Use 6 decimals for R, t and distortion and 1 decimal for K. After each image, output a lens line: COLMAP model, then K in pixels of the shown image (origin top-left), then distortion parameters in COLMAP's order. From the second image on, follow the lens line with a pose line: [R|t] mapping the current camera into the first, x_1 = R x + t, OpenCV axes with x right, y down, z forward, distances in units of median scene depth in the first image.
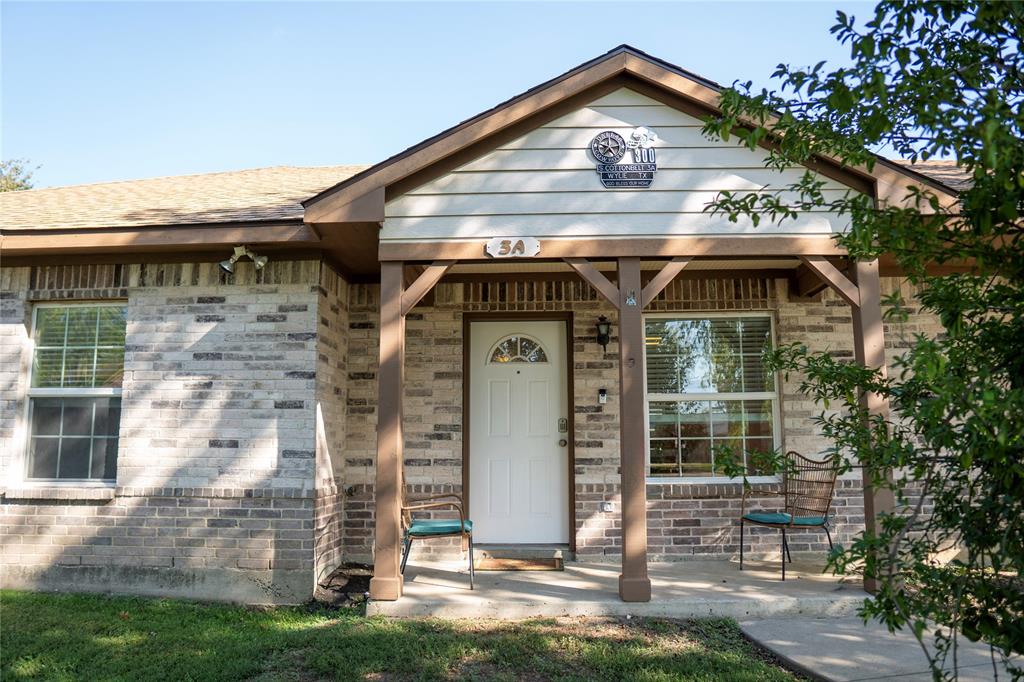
lens RADIAL K [[720.4, 0, 508.6], [0, 720.4, 346.9], [0, 0, 1]] dist [-0.072857, 0.005834]
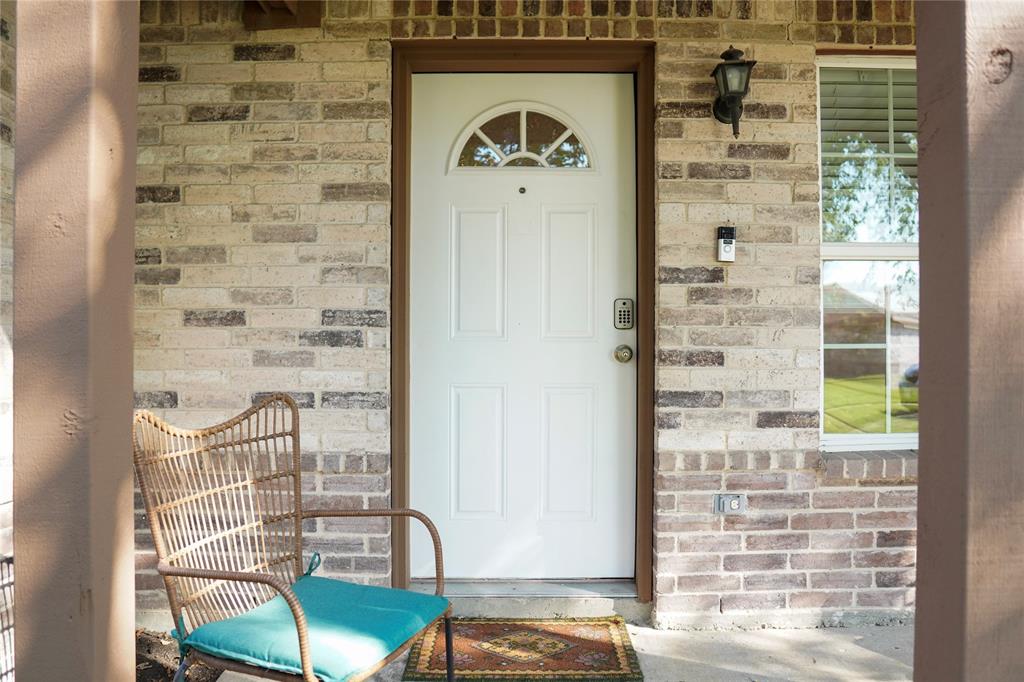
lens RADIAL K [[720.4, 0, 506.4], [0, 720.4, 347.1], [0, 0, 1]] dist [-0.072857, 0.005834]
pose [[0.999506, 0.003414, 0.031244, -0.009417], [-0.007791, 0.989969, 0.141070, 0.069397], [-0.030449, -0.141244, 0.989507, 0.579296]]
